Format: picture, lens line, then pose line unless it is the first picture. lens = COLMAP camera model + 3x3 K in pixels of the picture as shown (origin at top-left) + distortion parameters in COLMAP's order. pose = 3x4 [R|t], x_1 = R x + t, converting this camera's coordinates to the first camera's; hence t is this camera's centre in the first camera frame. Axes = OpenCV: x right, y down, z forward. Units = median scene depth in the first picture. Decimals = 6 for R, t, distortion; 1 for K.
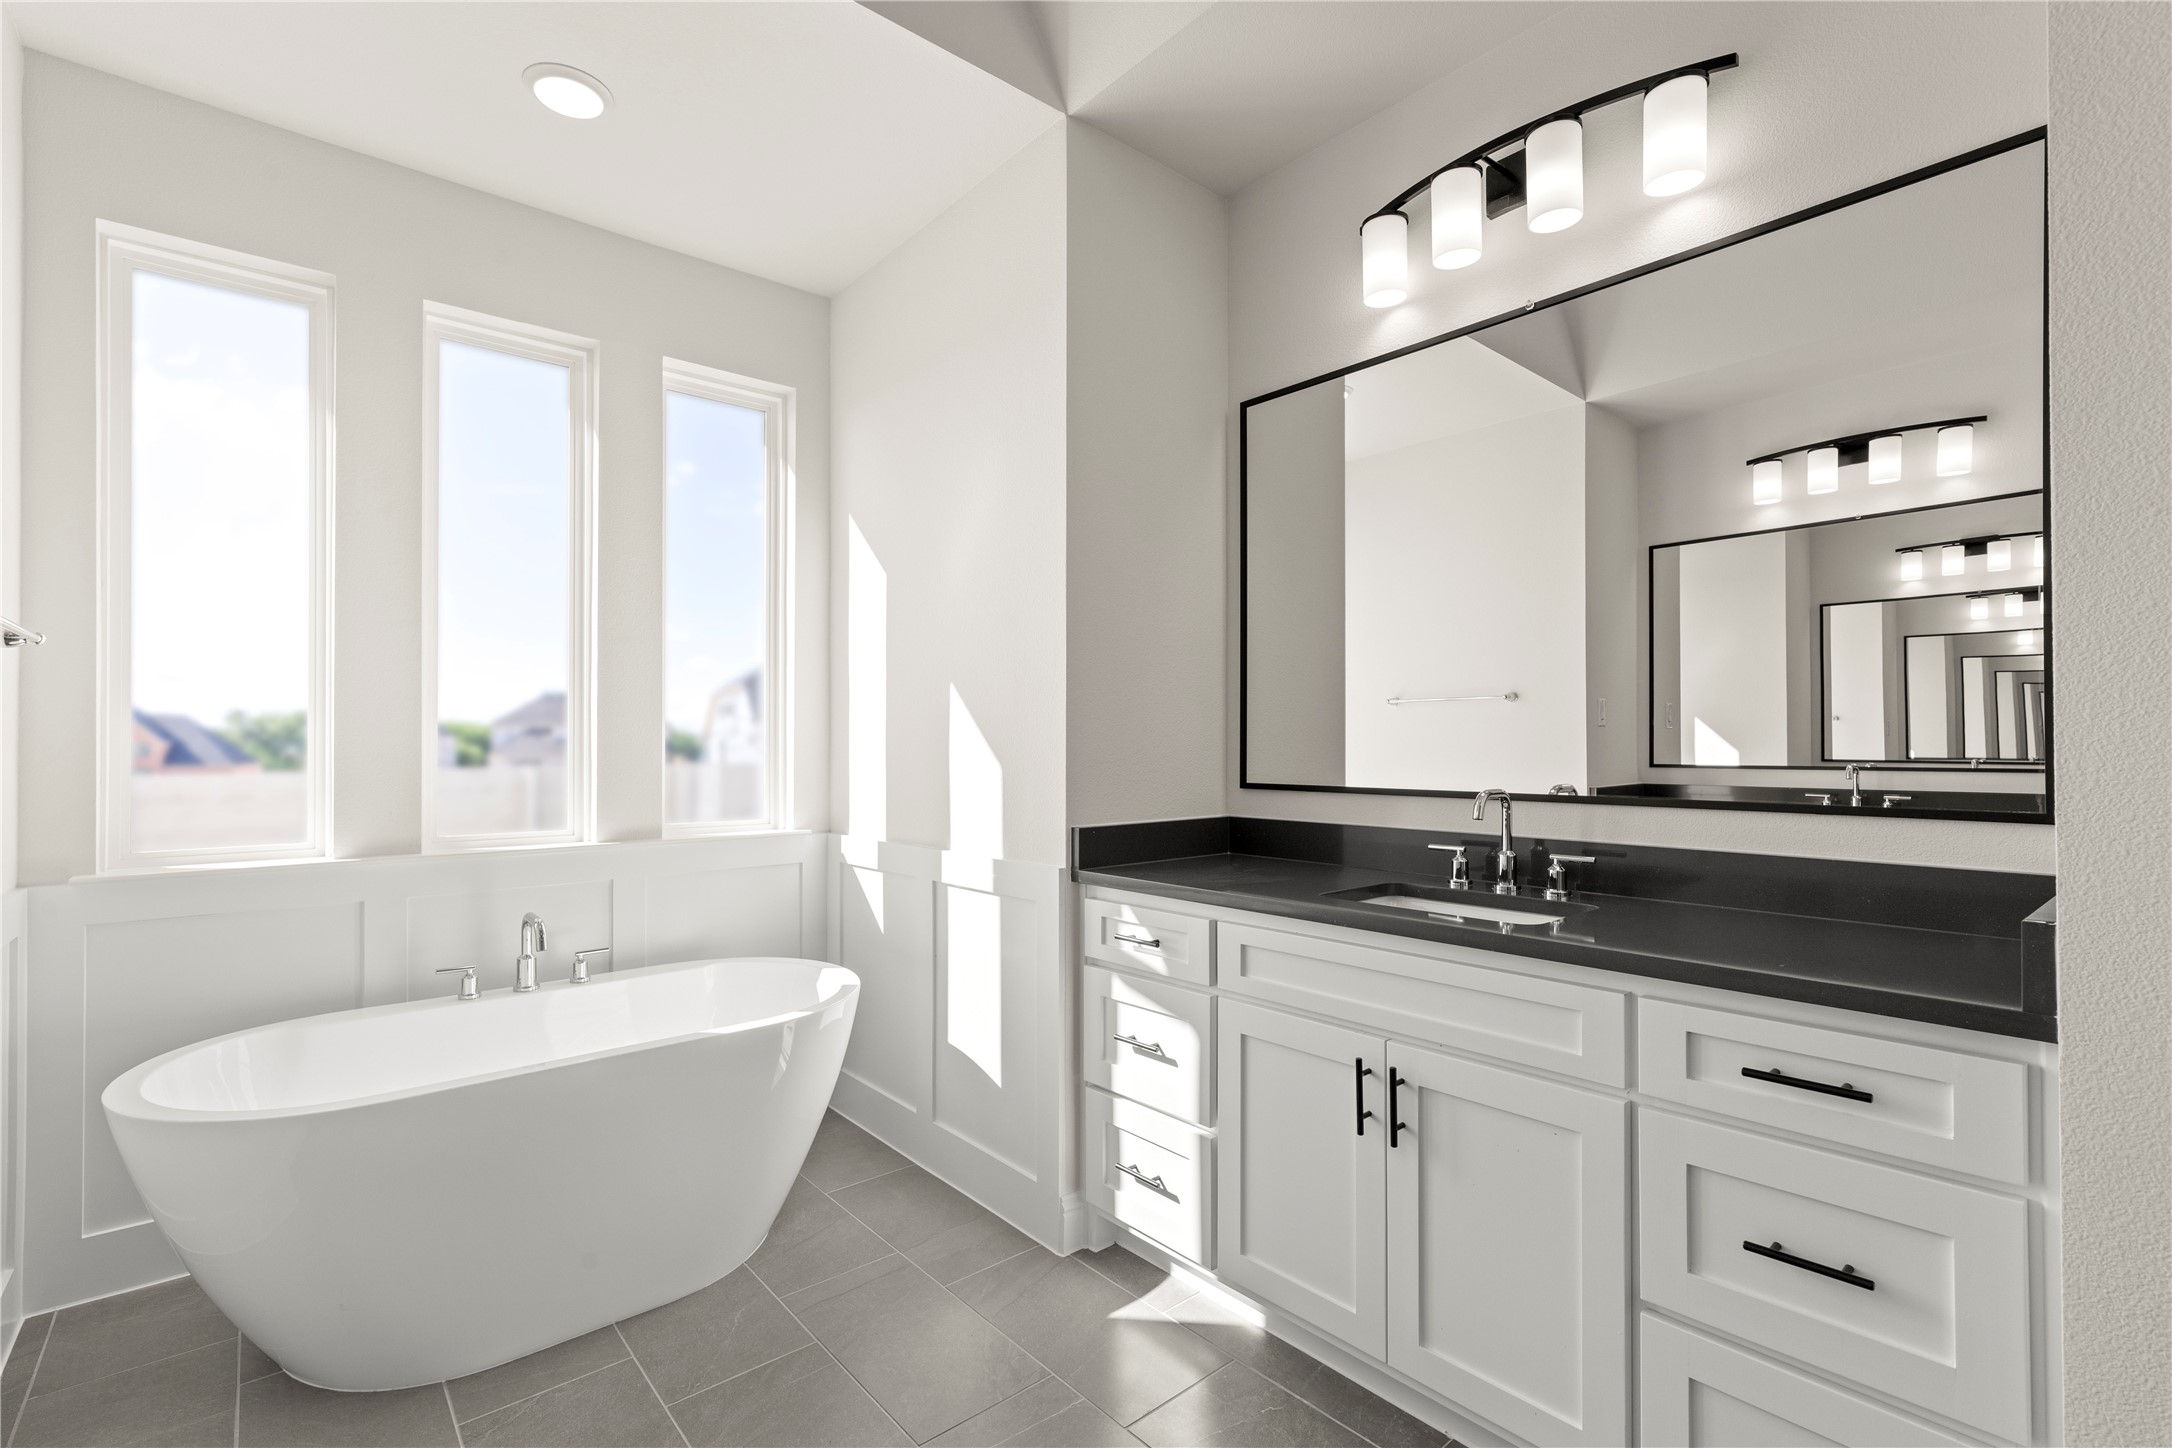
lens RADIAL K [[965.5, 0, 1086.0], [0, 965.5, 724.0], [0, 0, 1]] dist [0.000379, -0.000662]
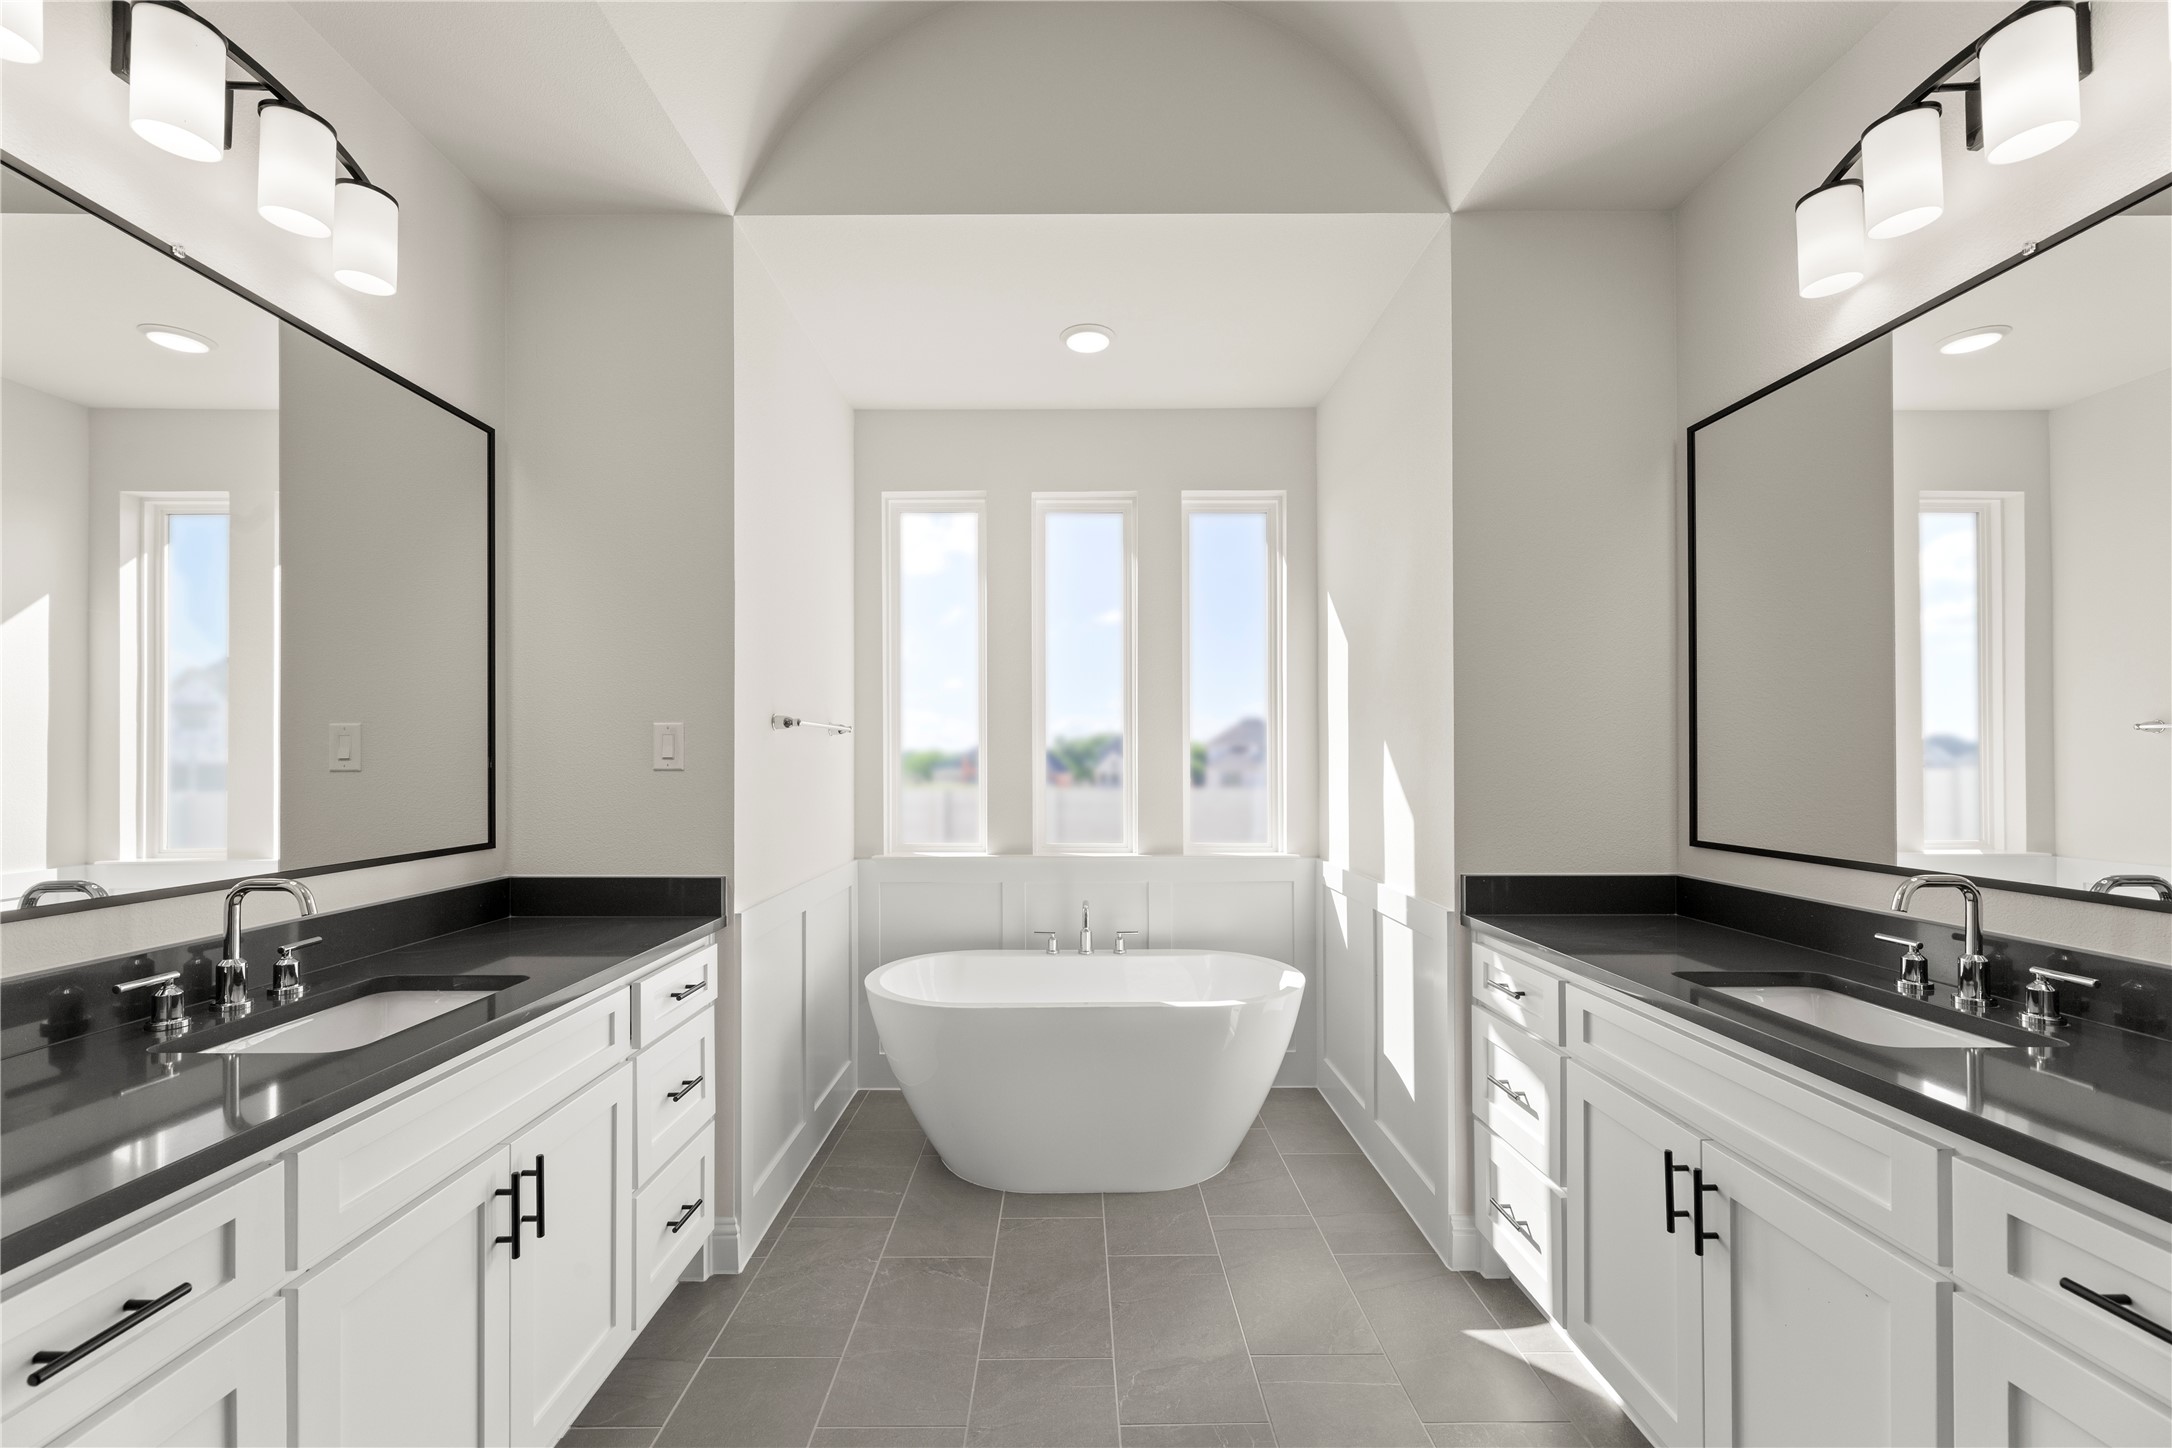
lens RADIAL K [[879.4, 0, 1082.2], [0, 879.4, 739.9], [0, 0, 1]] dist [-0.001574, -0.002503]
pose [[0.764845, -0.012075, -0.644101, 0.296621], [0.011762, 0.999919, -0.004778, -0.043548], [0.644107, -0.003922, 0.764926, -0.018677]]
